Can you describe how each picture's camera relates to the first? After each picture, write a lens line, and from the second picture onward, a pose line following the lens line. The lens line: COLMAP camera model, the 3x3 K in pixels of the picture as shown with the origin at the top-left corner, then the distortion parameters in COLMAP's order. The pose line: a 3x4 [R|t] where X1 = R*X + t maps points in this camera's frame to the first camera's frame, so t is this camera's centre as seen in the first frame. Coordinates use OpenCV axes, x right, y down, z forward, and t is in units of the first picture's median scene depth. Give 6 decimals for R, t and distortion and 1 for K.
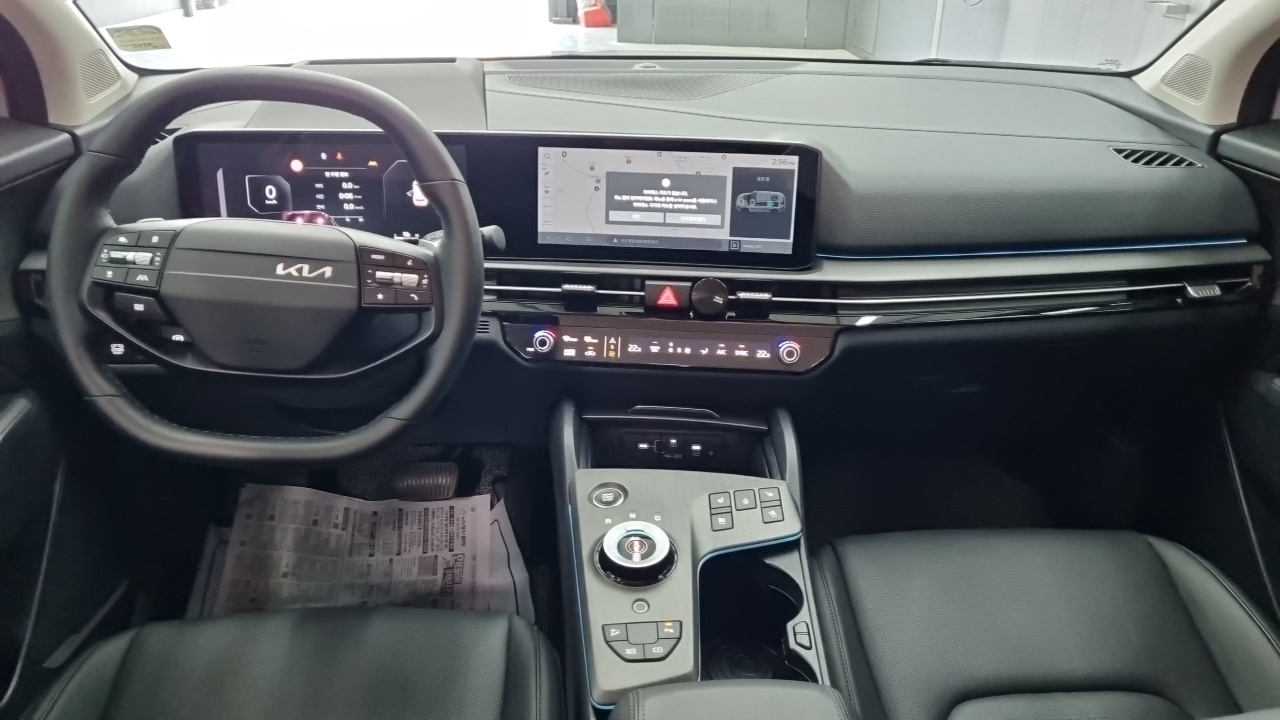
lens RADIAL K [[969.3, 0, 644.4], [0, 969.3, 355.2], [0, 0, 1]] dist [0.035323, -0.026050]
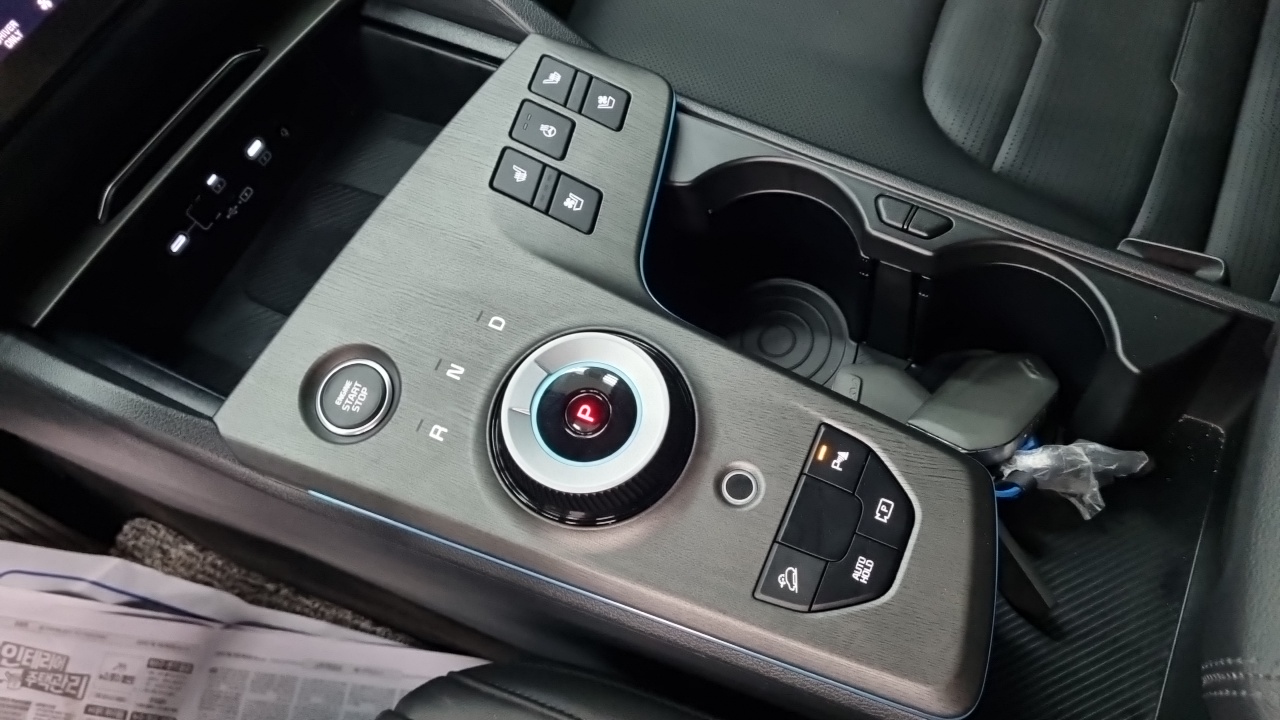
lens RADIAL K [[969.3, 0, 644.4], [0, 969.3, 355.2], [0, 0, 1]] dist [0.035323, -0.026050]
pose [[0.465484, -0.833548, 0.297528, -0.077796], [0.547262, 0.535274, 0.643417, -0.044141], [-0.695578, -0.136675, 0.705331, 0.592531]]
